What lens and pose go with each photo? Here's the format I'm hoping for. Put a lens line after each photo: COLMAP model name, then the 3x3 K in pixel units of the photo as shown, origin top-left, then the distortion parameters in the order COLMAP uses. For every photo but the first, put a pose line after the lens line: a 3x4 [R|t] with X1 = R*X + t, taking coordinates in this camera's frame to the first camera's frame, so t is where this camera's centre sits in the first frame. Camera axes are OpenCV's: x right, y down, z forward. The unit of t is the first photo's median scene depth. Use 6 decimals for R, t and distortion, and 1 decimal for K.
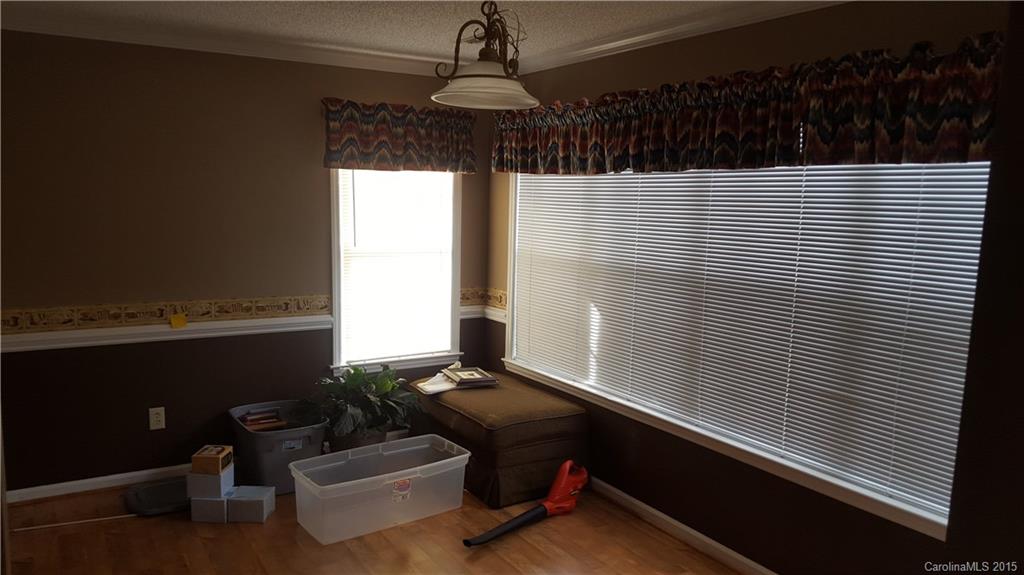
lens RADIAL K [[770.2, 0, 509.1], [0, 770.2, 292.2], [0, 0, 1]] dist [0.057559, -0.050346]
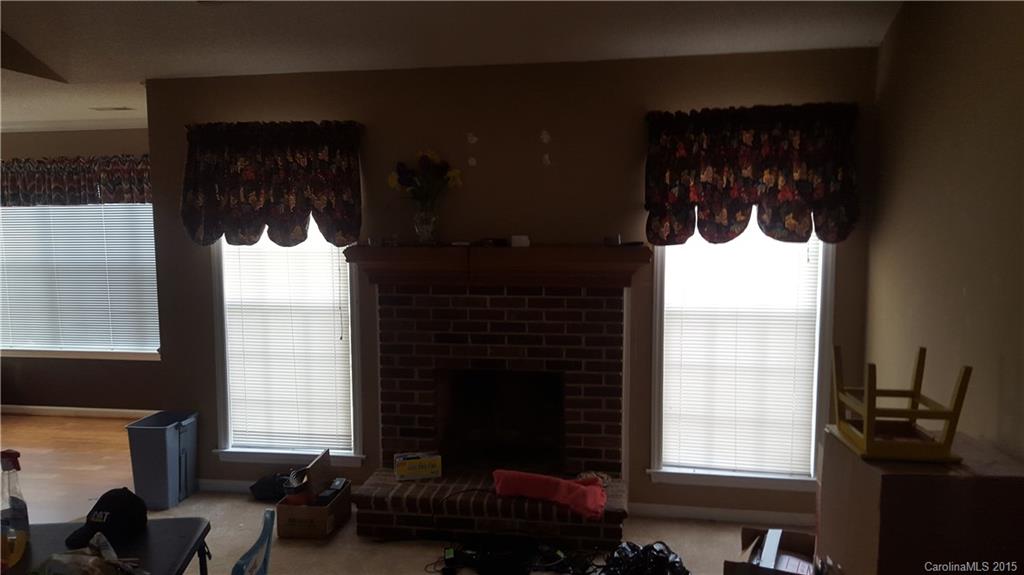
lens RADIAL K [[770.2, 0, 512.0], [0, 770.2, 291.9], [0, 0, 1]] dist [0.057559, -0.050346]
pose [[0.686856, -0.110417, 0.718357, -0.394272], [0.115715, 0.992398, 0.041899, 0.111670], [-0.717523, 0.054346, 0.694412, -1.226212]]
